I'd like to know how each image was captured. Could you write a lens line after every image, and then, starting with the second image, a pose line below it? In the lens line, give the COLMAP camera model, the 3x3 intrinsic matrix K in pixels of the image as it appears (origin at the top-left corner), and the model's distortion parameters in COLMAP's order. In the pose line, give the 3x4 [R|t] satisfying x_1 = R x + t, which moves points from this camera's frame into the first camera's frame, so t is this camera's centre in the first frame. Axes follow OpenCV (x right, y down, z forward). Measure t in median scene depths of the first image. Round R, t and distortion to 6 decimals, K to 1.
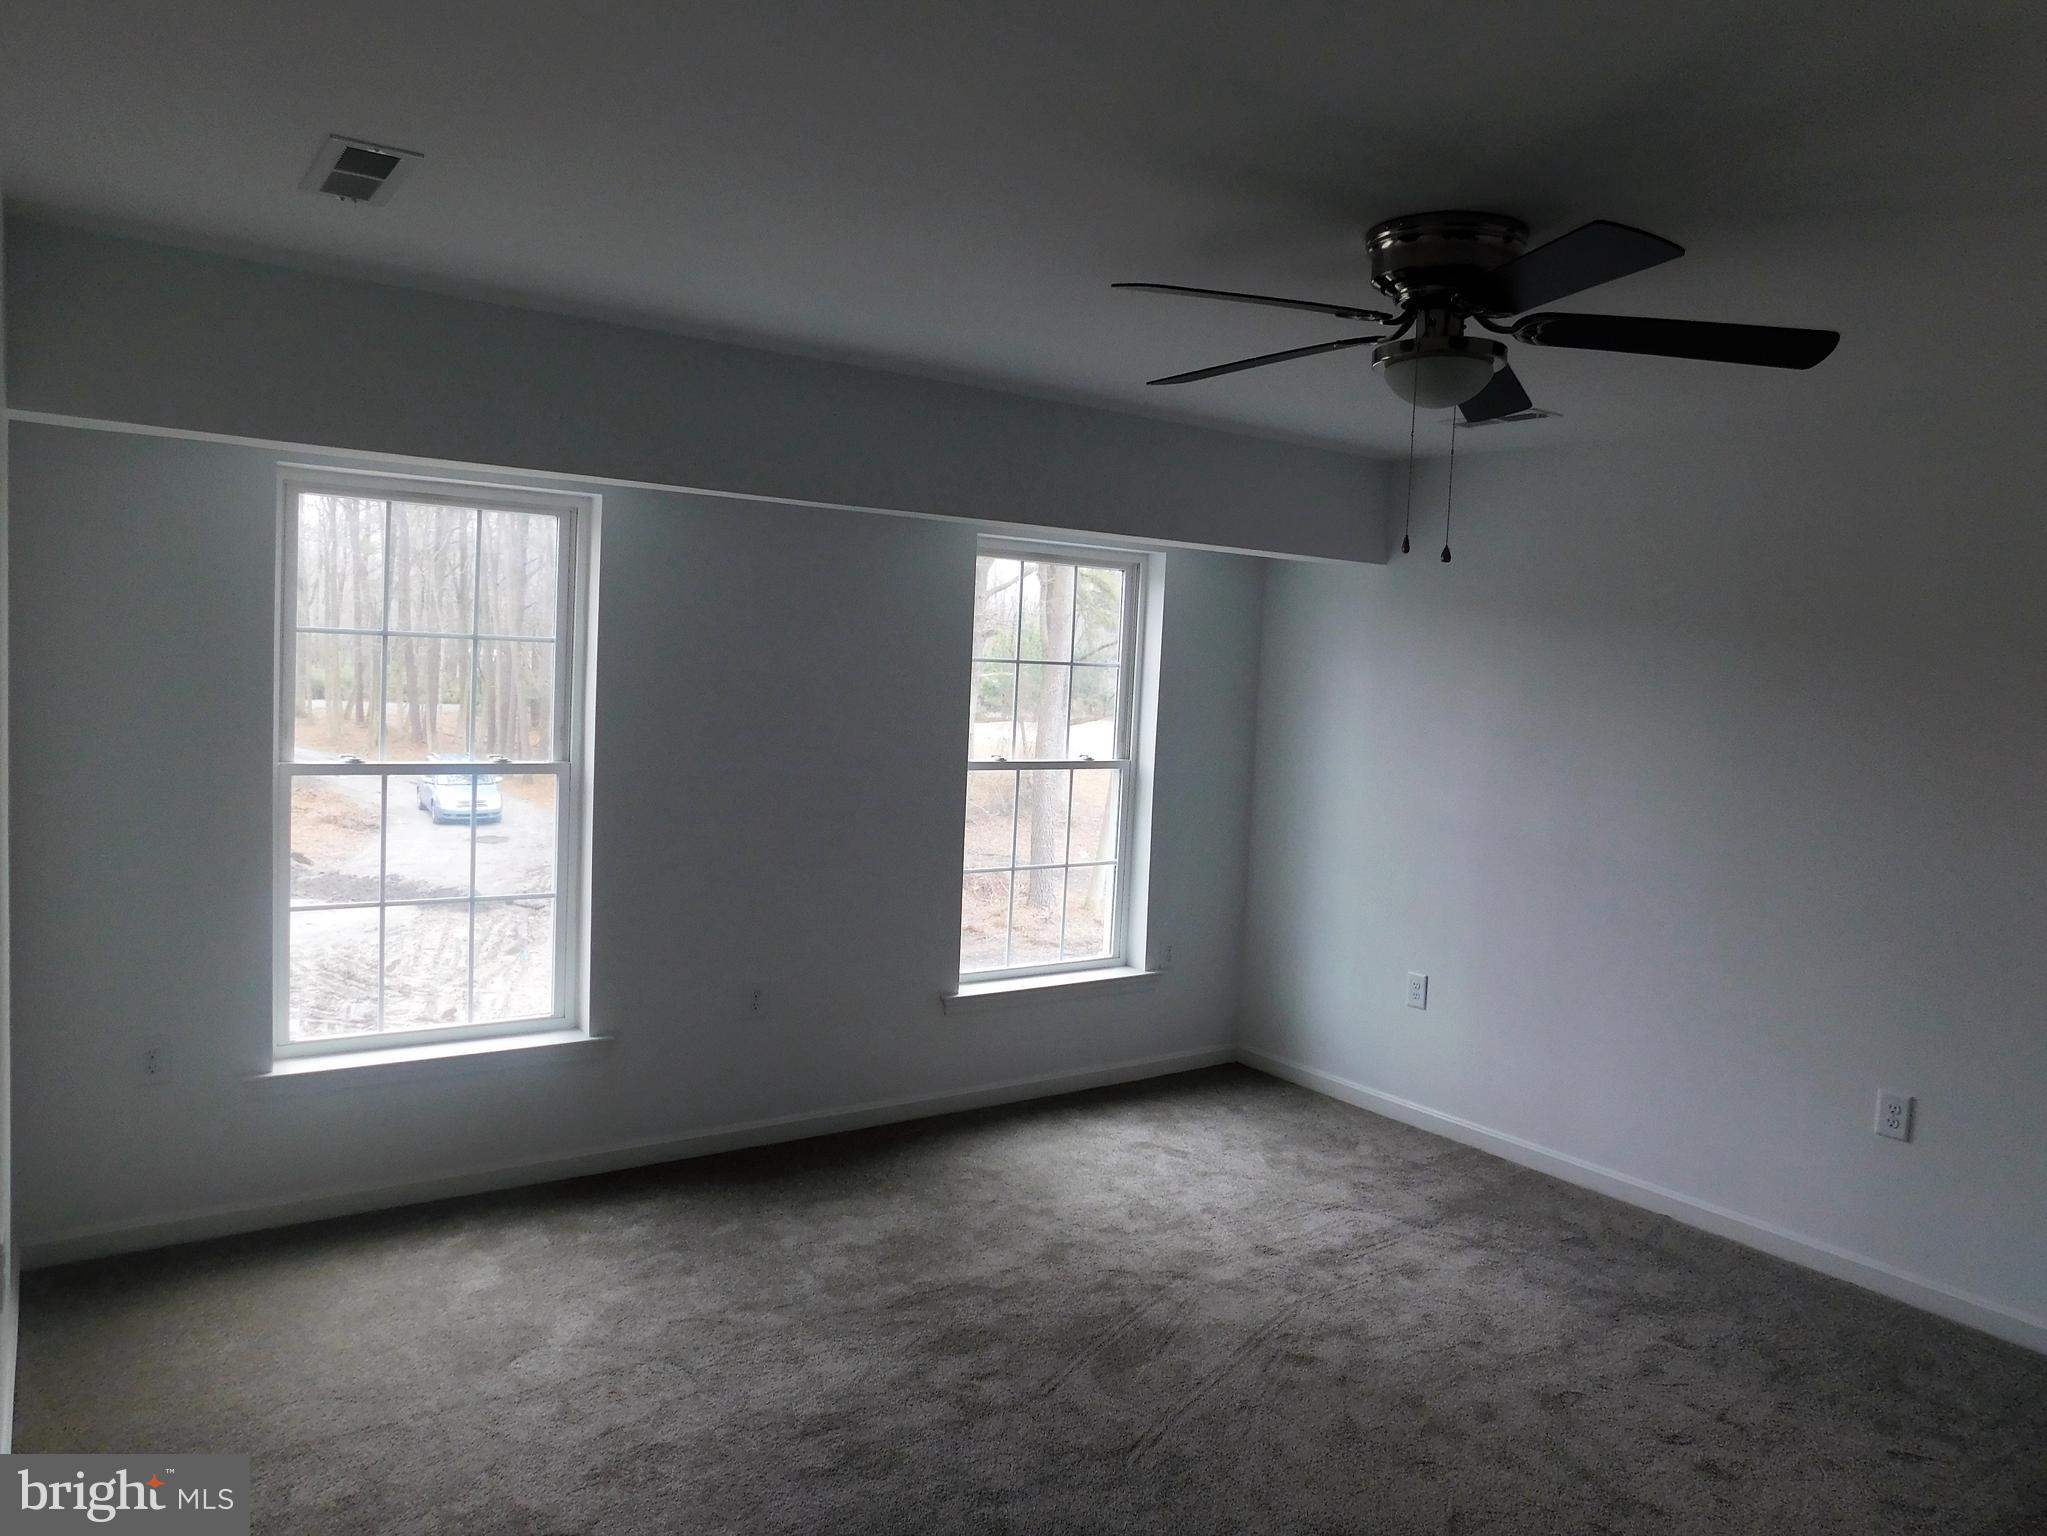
lens RADIAL K [[1386.0, 0, 1023.5], [0, 1386.0, 768.0], [0, 0, 1]] dist [-0.086302, 0.071707]
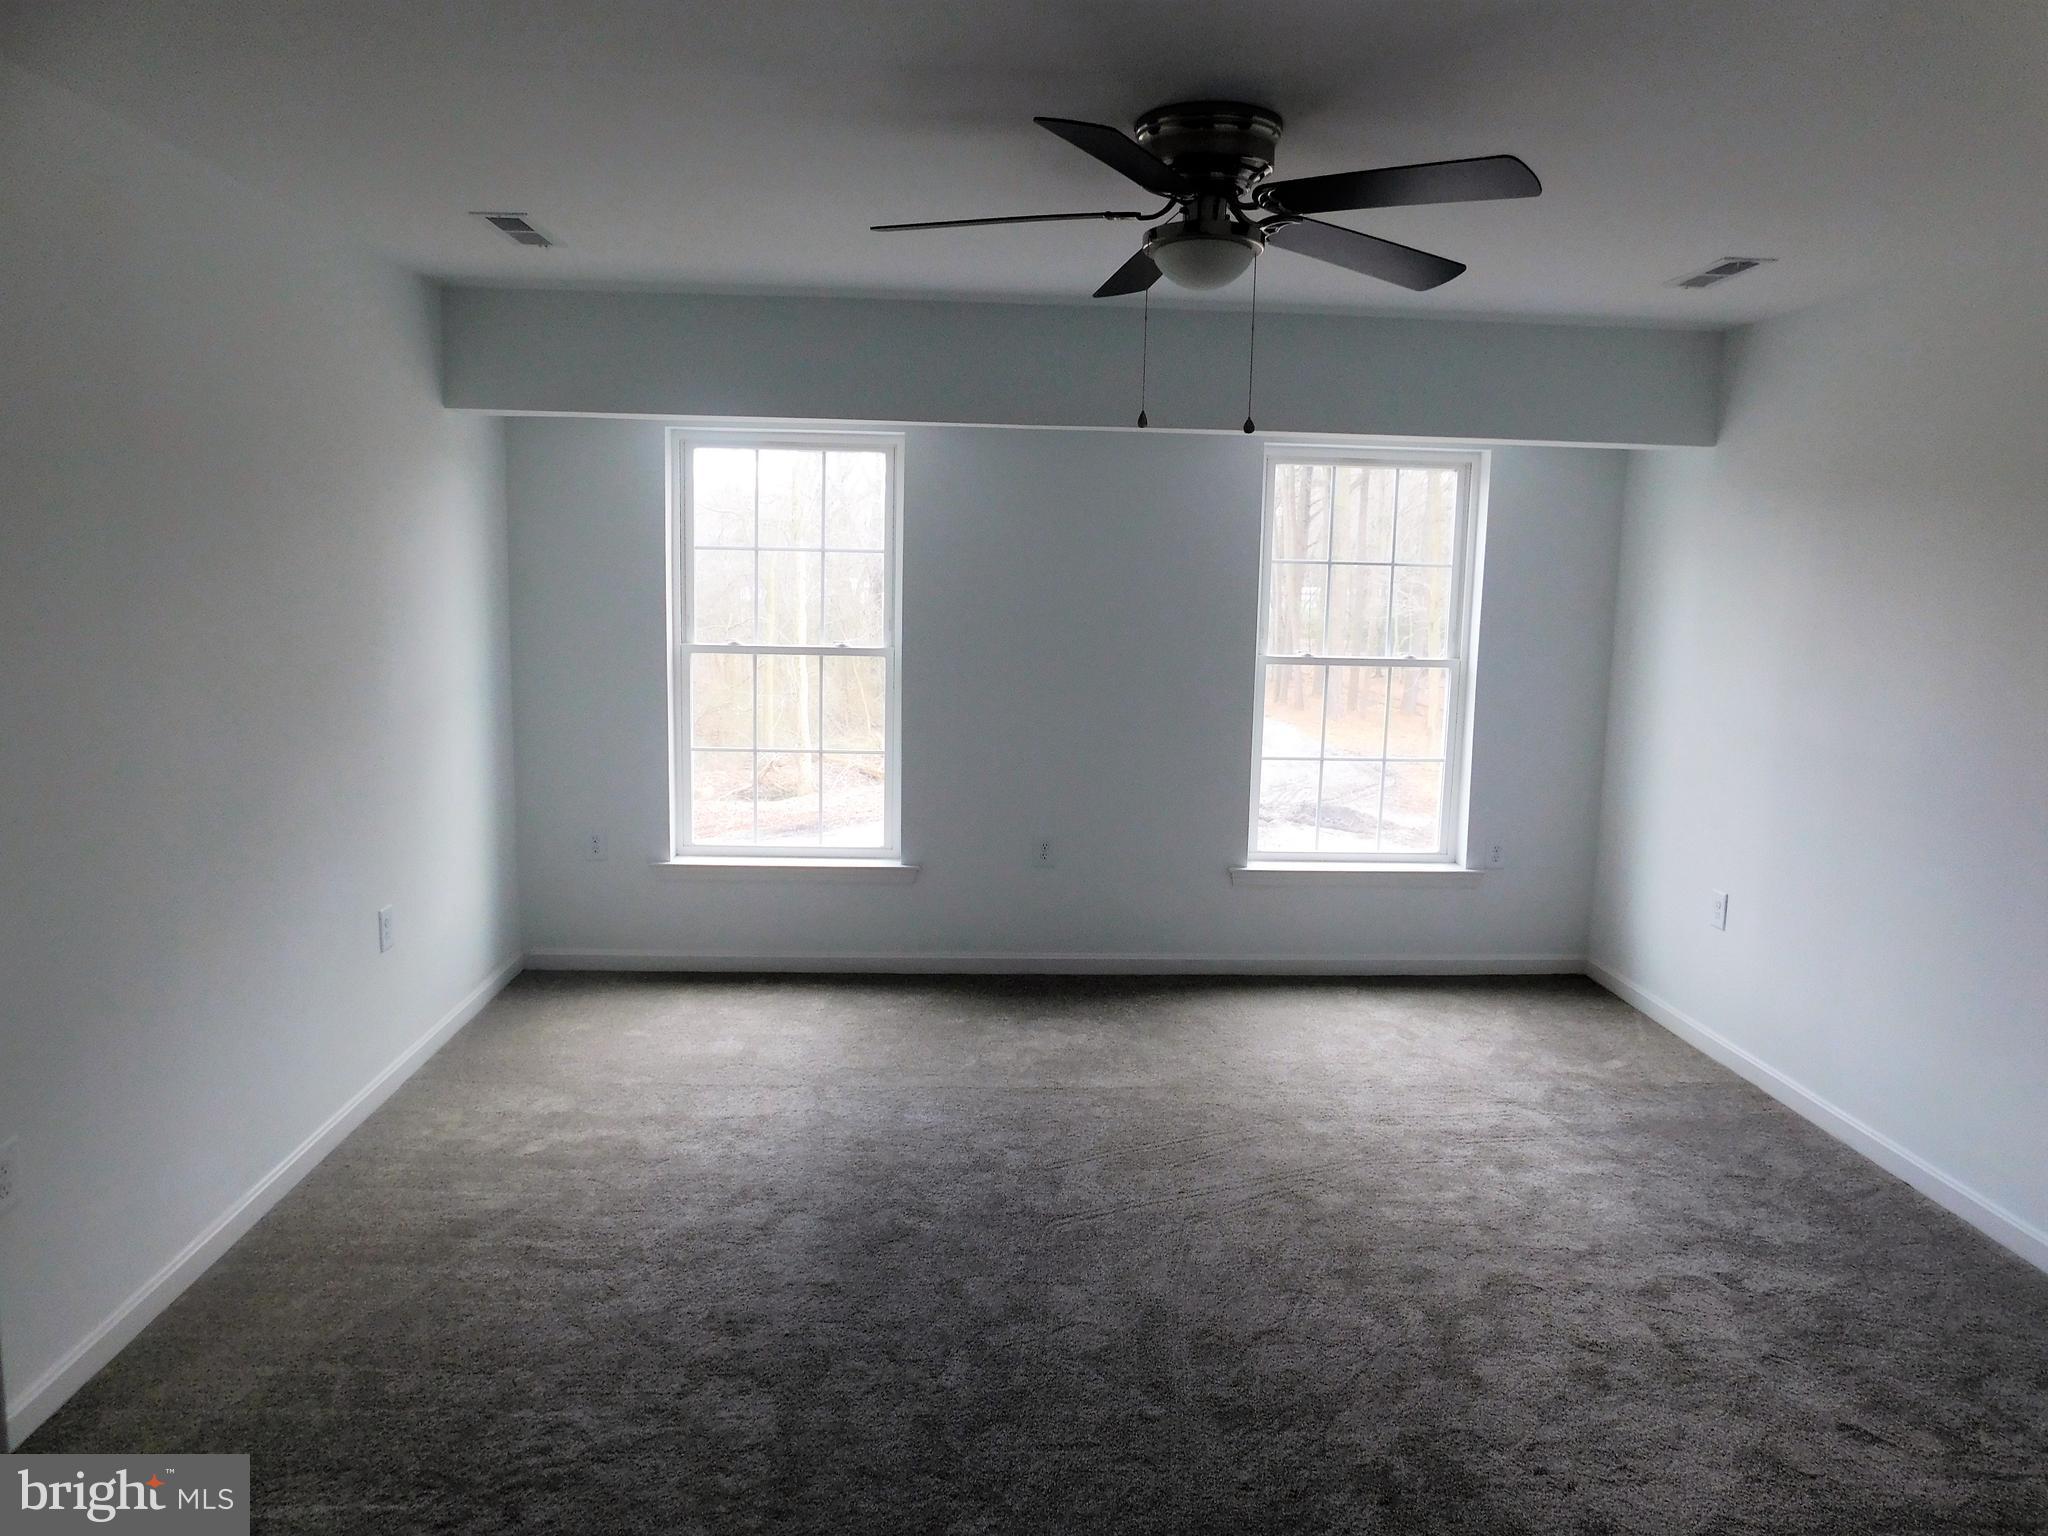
lens RADIAL K [[1336.3, 0, 1036.0], [0, 1336.3, 753.2], [0, 0, 1]] dist [-0.081391, 0.063000]
pose [[0.854051, 0.044950, -0.518244, 0.427713], [-0.023082, 0.998553, 0.048571, 0.030679], [0.519677, -0.029520, 0.853852, 0.015382]]
